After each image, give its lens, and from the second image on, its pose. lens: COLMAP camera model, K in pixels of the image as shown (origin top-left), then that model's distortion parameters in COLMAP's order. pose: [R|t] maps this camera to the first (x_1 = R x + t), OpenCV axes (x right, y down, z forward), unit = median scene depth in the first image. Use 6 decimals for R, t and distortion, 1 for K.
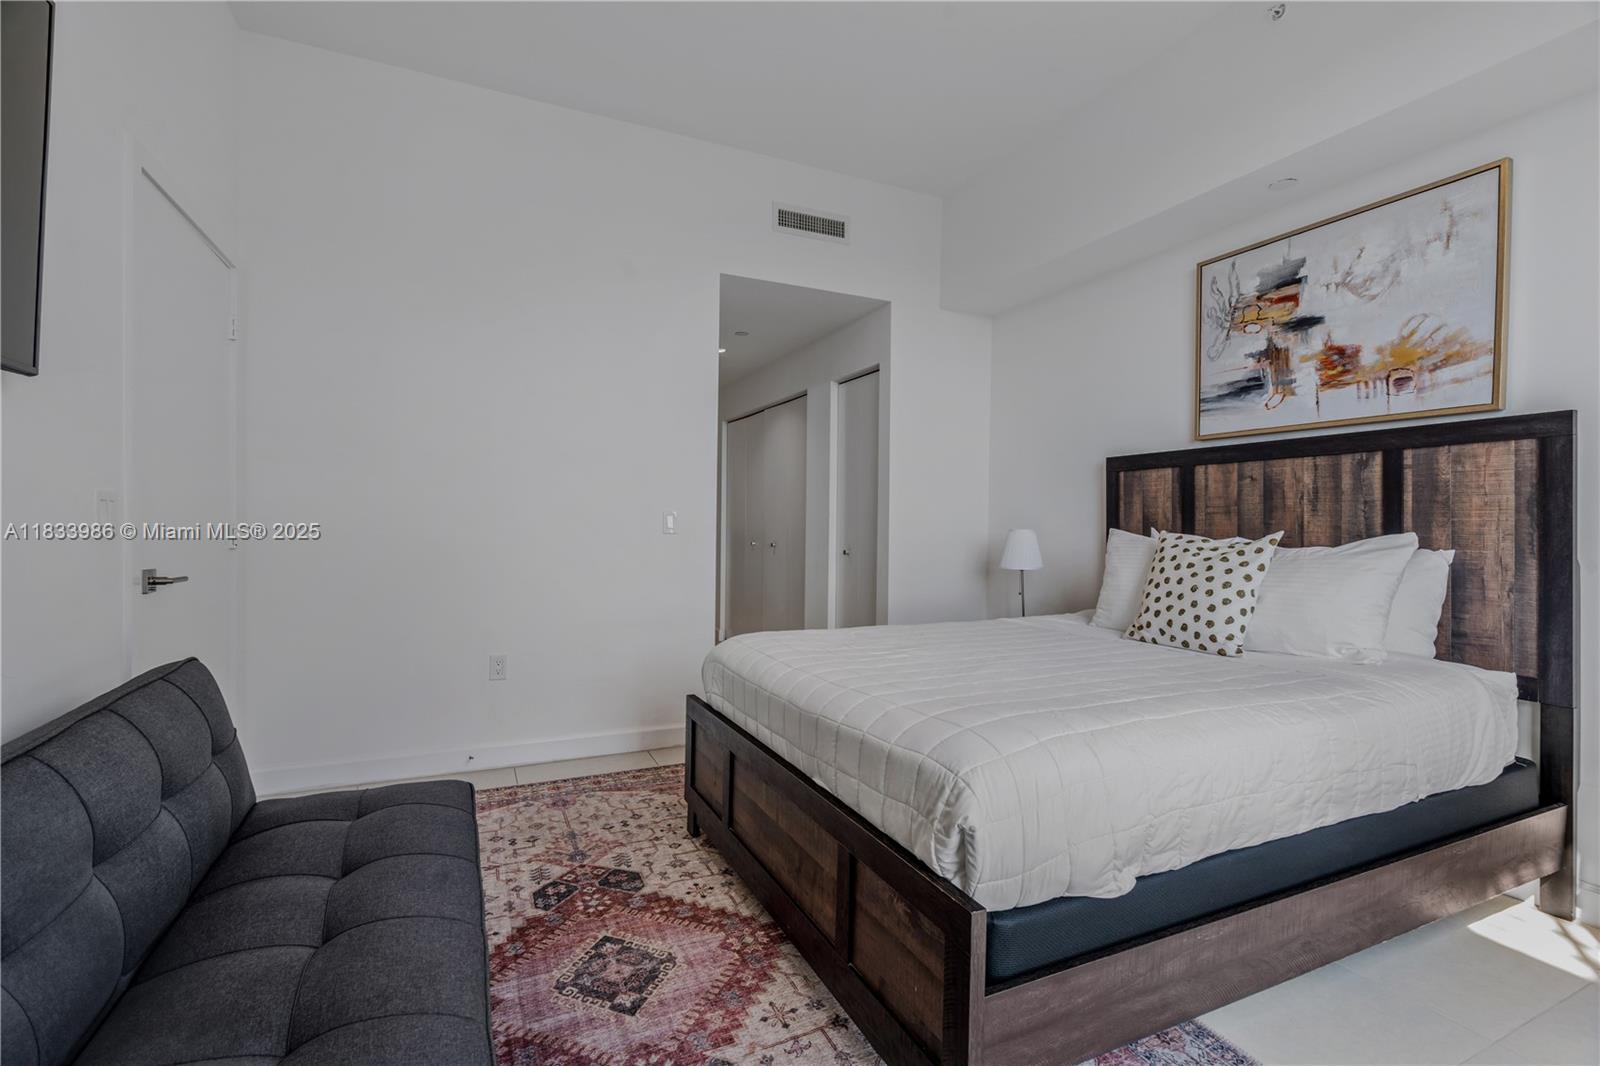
lens RADIAL K [[731.9, 0, 794.8], [0, 731.9, 524.6], [0, 0, 1]] dist [-0.002707, 0.001111]
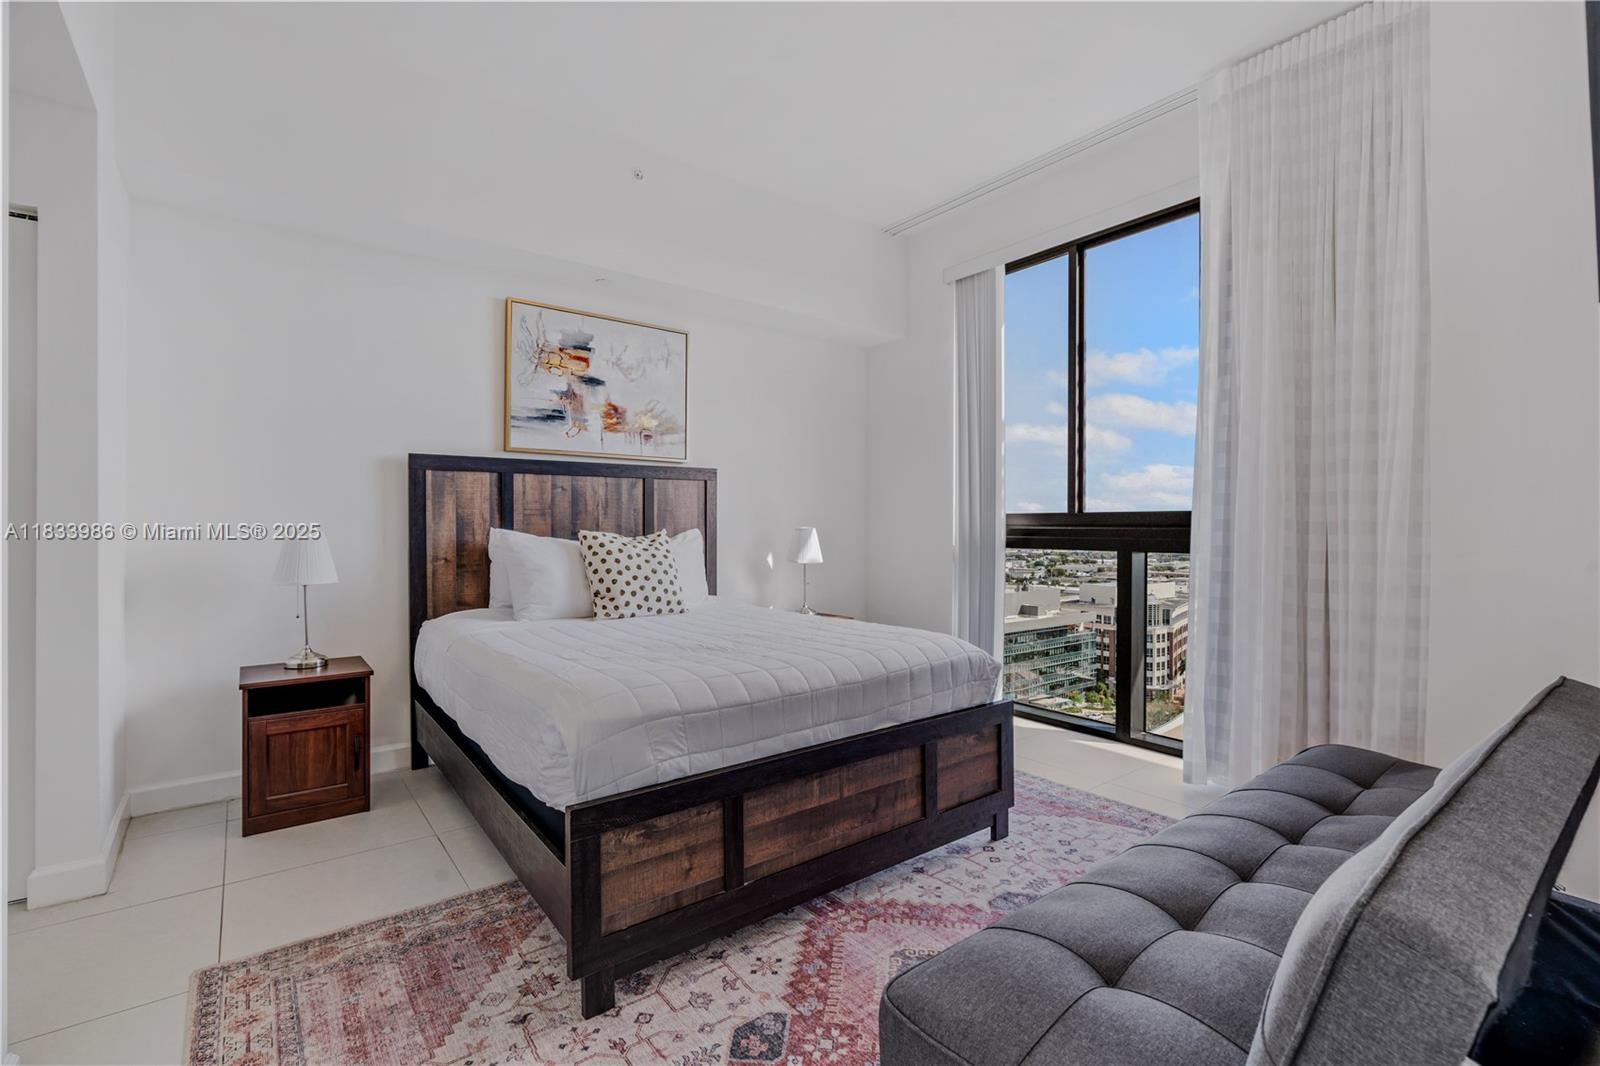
lens RADIAL K [[721.1, 0, 799.8], [0, 721.1, 530.2], [0, 0, 1]] dist [-0.000770, 0.000464]
pose [[-0.229414, -0.020899, 0.973105, -0.761152], [-0.003558, 0.999781, 0.020633, -0.017835], [-0.973322, 0.001271, -0.229438, 0.932852]]
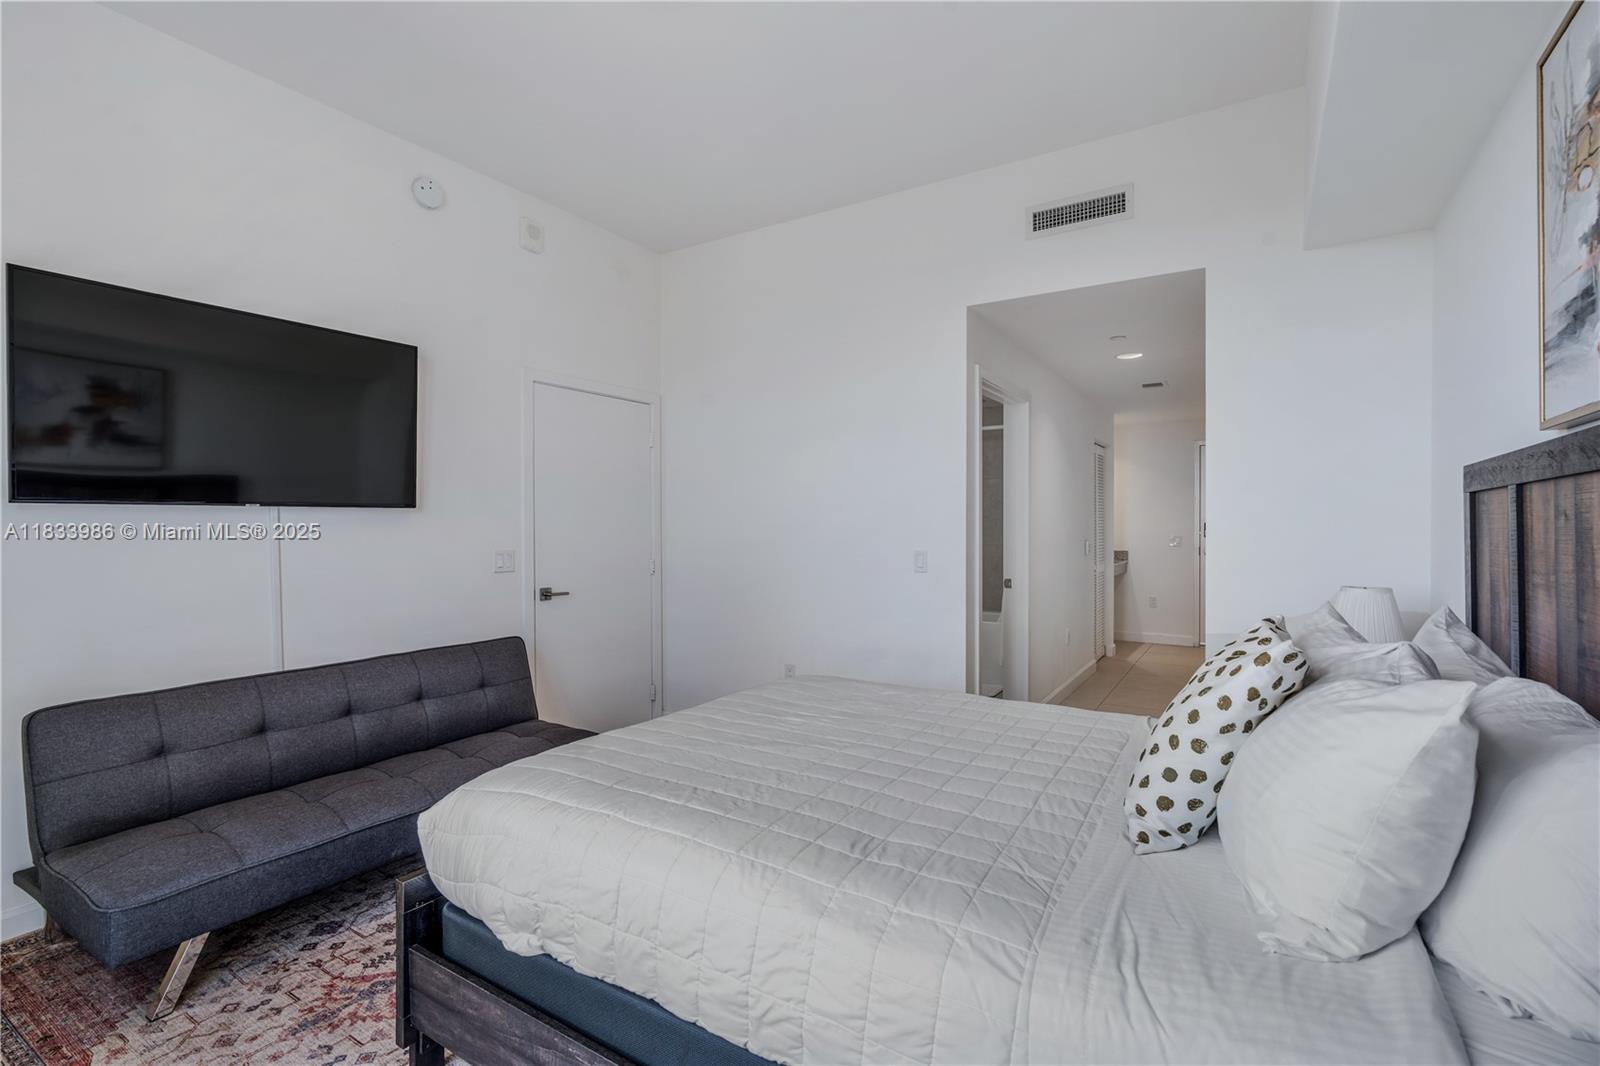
lens RADIAL K [[731.9, 0, 794.8], [0, 731.9, 524.6], [0, 0, 1]] dist [-0.002707, 0.001111]
pose [[0.539570, -0.012442, -0.841849, 0.791722], [0.005621, 0.999922, -0.011176, -0.058207], [0.841922, 0.001298, 0.539597, 0.376520]]
